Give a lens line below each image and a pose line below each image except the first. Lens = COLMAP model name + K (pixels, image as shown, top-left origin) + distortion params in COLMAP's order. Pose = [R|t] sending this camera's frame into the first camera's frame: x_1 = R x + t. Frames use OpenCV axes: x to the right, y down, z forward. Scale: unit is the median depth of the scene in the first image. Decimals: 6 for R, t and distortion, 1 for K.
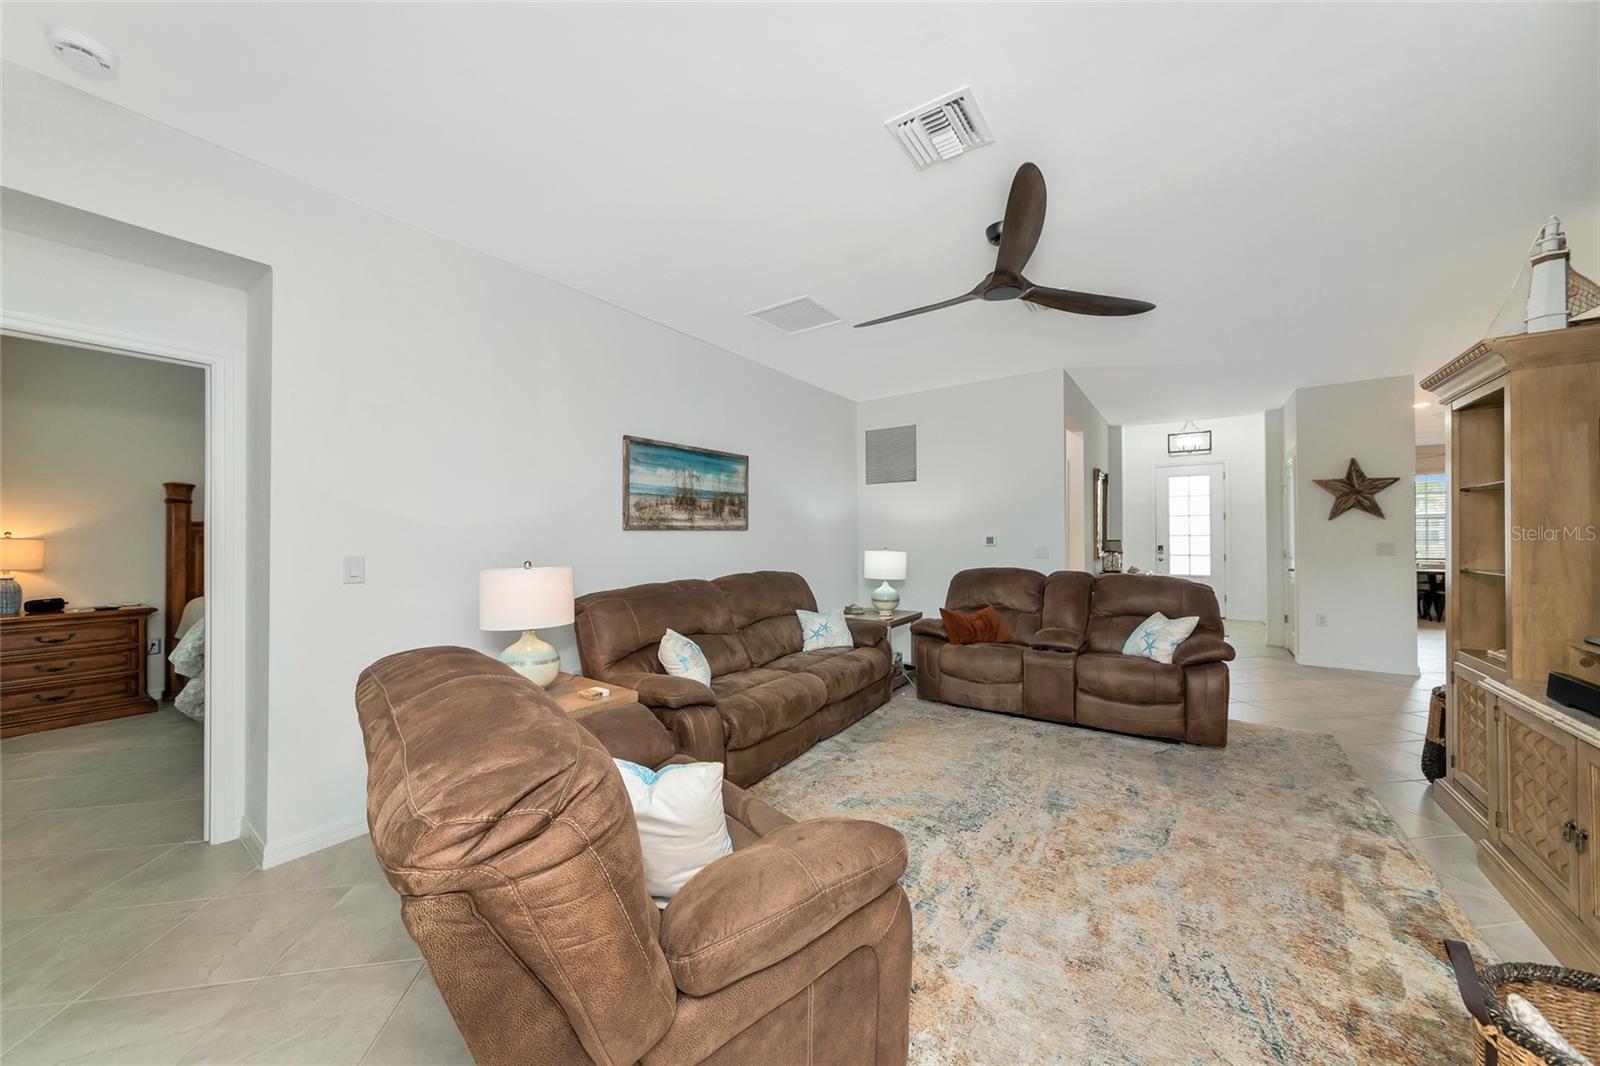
lens RADIAL K [[567.8, 0, 800.0], [0, 567.8, 533.0], [0, 0, 1]] dist [0.000327, 0.000086]
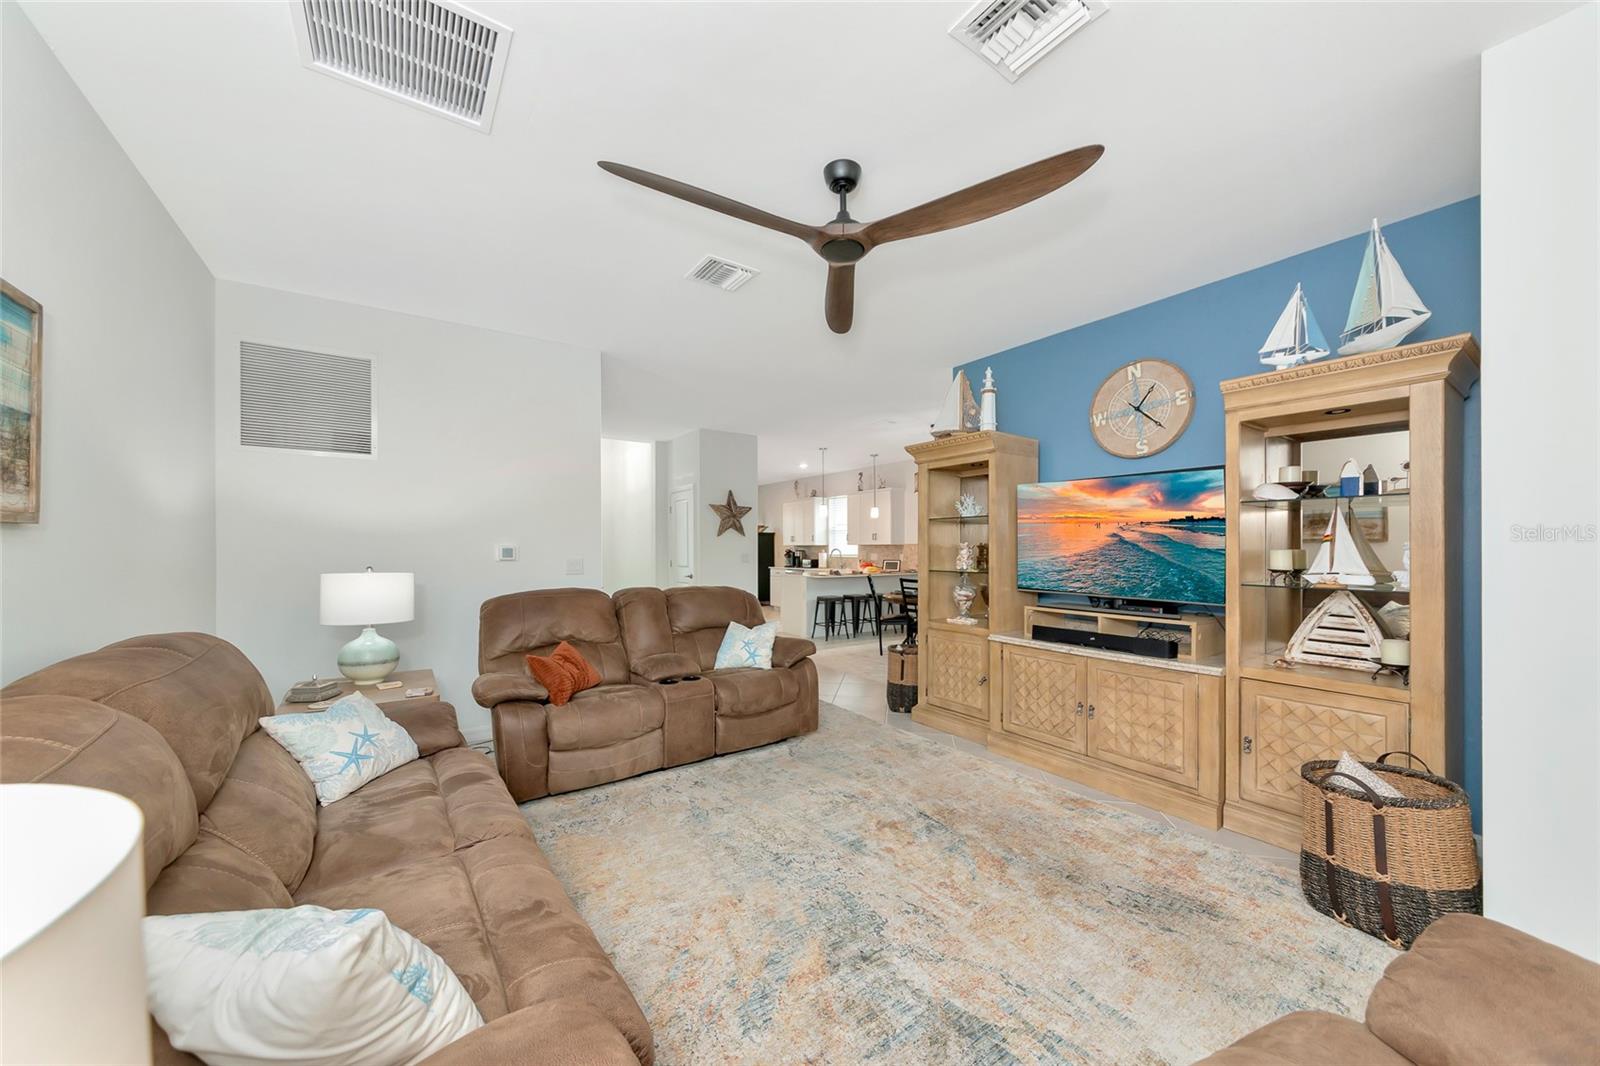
lens RADIAL K [[566.7, 0, 801.8], [0, 566.7, 547.4], [0, 0, 1]] dist [-0.000676, -0.000061]
pose [[0.336444, 0.005630, 0.941687, -0.290540], [-0.008415, 0.999960, -0.002972, 0.006572], [-0.941666, -0.006924, 0.336478, 0.523935]]
